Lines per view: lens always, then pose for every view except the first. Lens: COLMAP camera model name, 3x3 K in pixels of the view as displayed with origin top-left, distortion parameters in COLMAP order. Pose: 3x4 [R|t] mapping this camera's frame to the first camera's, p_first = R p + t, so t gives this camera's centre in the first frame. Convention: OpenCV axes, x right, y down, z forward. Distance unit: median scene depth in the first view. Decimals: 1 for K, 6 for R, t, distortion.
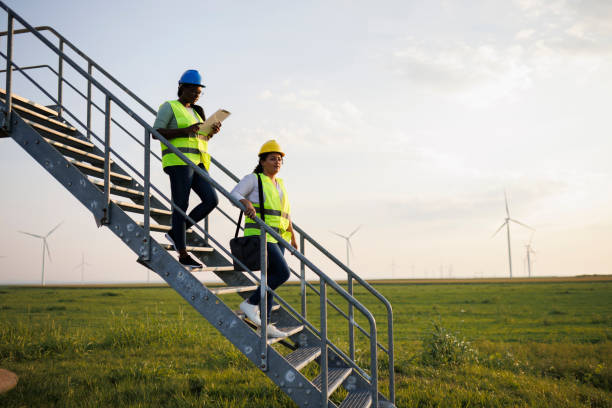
lens RADIAL K [[587.9, 0, 308.8], [0, 587.9, 204.2], [0, 0, 1]] dist [0.001256, 0.000000]
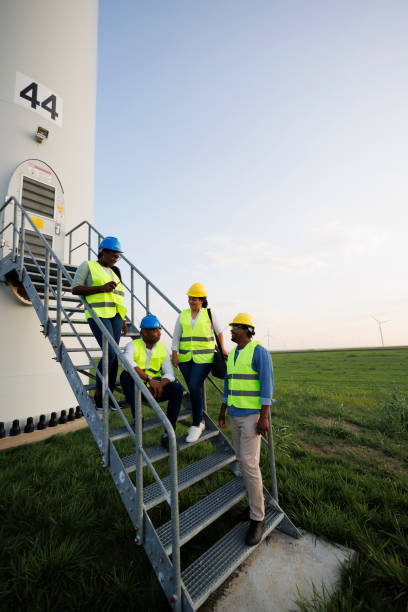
lens RADIAL K [[288.5, 0, 205.8], [0, 288.5, 303.9], [0, 0, 1]] dist [0.012246, 0.000055]
pose [[0.886478, -0.103739, -0.450992, 0.269103], [0.090535, 0.994596, -0.050822, 0.022112], [0.453827, 0.004222, 0.891080, 0.455959]]
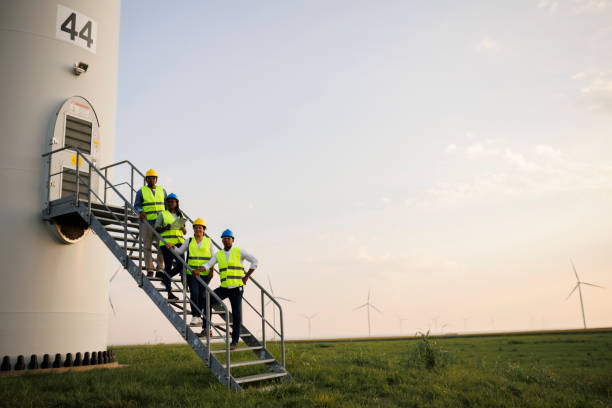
lens RADIAL K [[587.9, 0, 298.4], [0, 587.9, 202.1], [0, 0, 1]] dist [0.001256, 0.000000]
pose [[0.926811, -0.102632, -0.361232, 0.761300], [0.069427, 0.992176, -0.103766, 0.049124], [0.369055, 0.071093, 0.926684, -0.506746]]
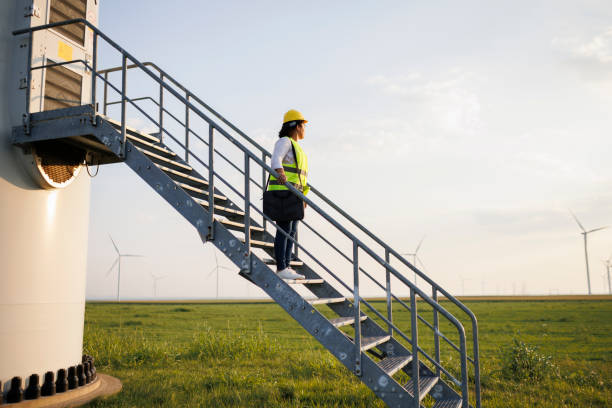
lens RADIAL K [[587.9, 0, 306.3], [0, 587.9, 203.3], [0, 0, 1]] dist [0.001256, 0.000000]
pose [[0.993333, -0.015253, -0.114263, -0.032934], [0.011900, 0.999480, -0.029966, -0.000204], [0.114660, 0.028407, 0.992999, -0.064867]]
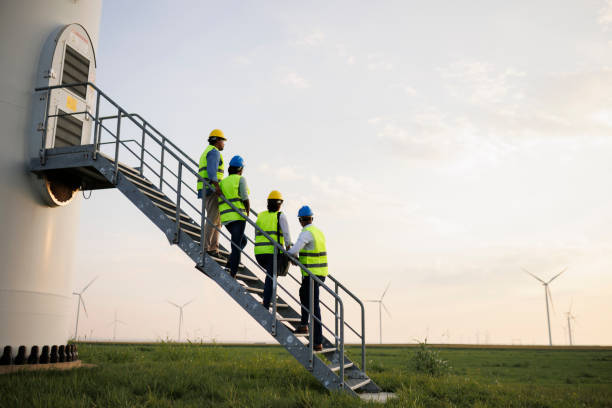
lens RADIAL K [[587.9, 0, 306.0], [0, 587.9, 201.3], [0, 0, 1]] dist [0.001256, 0.000000]
pose [[0.998085, 0.010229, -0.061005, 0.077774], [-0.016770, 0.994043, -0.107691, 0.071787], [0.059540, 0.108507, 0.992311, -0.451114]]
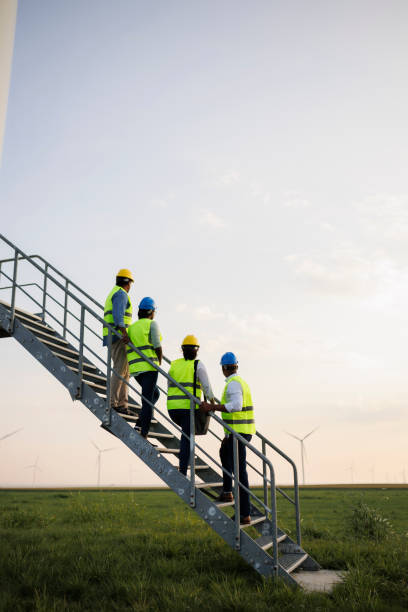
lens RADIAL K [[587.9, 0, 202.3], [0, 587.9, 302.8], [0, 0, 1]] dist [0.001256, 0.000000]
pose [[0.995202, -0.023259, -0.095038, 0.063237], [0.006642, 0.985152, -0.171556, 0.042295], [0.097617, 0.170101, 0.980580, -0.293629]]
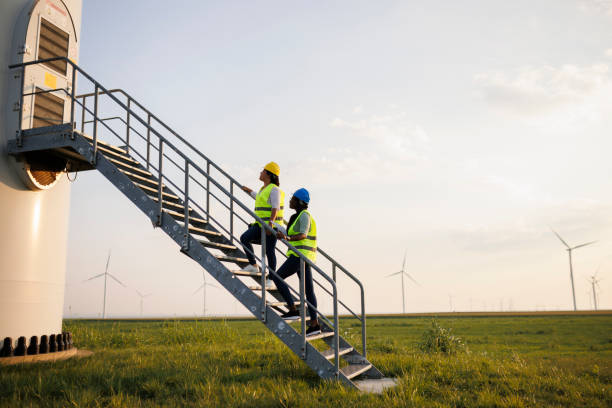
lens RADIAL K [[587.9, 0, 308.5], [0, 587.9, 202.0], [0, 0, 1]] dist [0.001256, 0.000000]
pose [[0.995724, -0.018263, -0.090557, 0.131260], [0.012783, 0.998072, -0.060728, 0.056744], [0.091492, 0.059311, 0.994038, -0.351516]]
